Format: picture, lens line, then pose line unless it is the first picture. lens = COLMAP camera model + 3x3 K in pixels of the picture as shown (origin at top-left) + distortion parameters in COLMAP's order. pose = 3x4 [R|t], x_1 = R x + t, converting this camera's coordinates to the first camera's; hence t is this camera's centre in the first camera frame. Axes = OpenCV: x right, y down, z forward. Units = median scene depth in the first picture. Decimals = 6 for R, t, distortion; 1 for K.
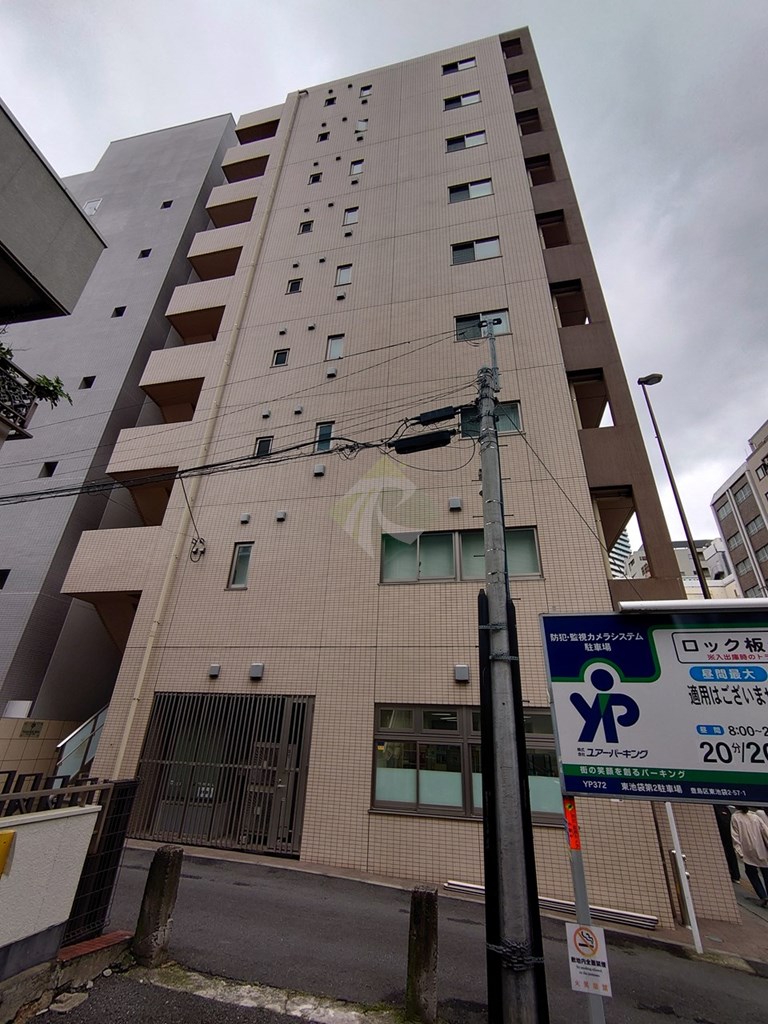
lens RADIAL K [[438.9, 0, 383.4], [0, 438.9, 514.4], [0, 0, 1]] dist [-0.000203, -0.000669]
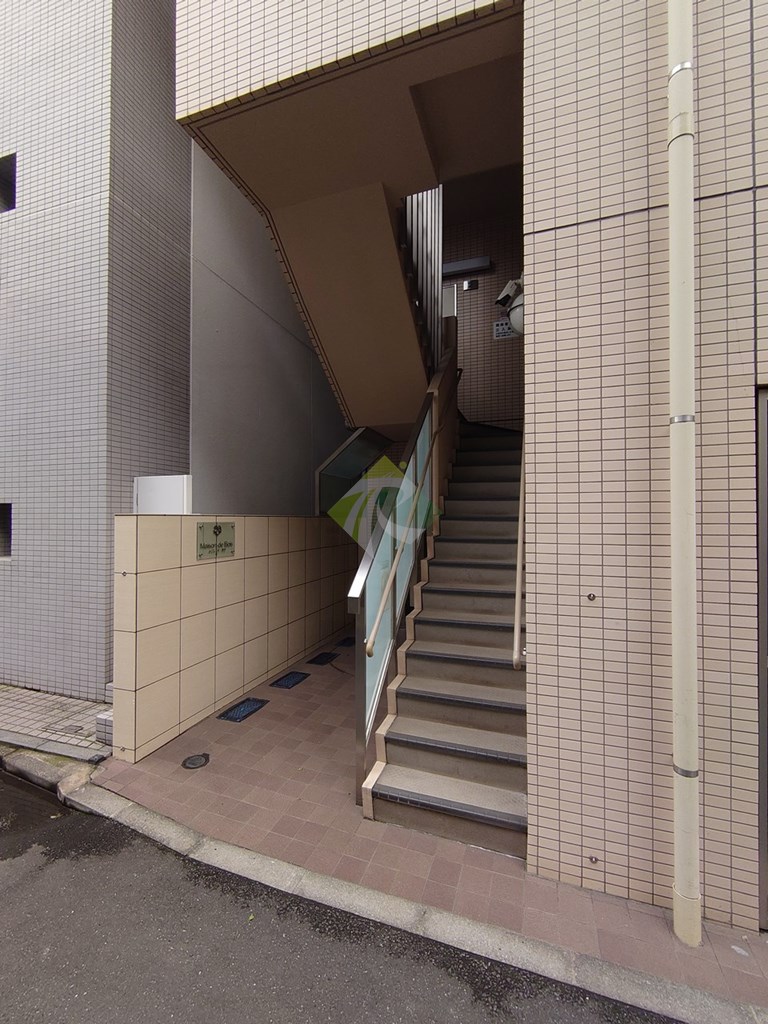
lens RADIAL K [[438.9, 0, 381.7], [0, 438.9, 512.4], [0, 0, 1]] dist [-0.000203, -0.000669]
pose [[0.993017, -0.031767, -0.113614, -0.610934], [0.079036, 0.894125, 0.440787, 0.308788], [0.087583, -0.446689, 0.890392, 0.677248]]
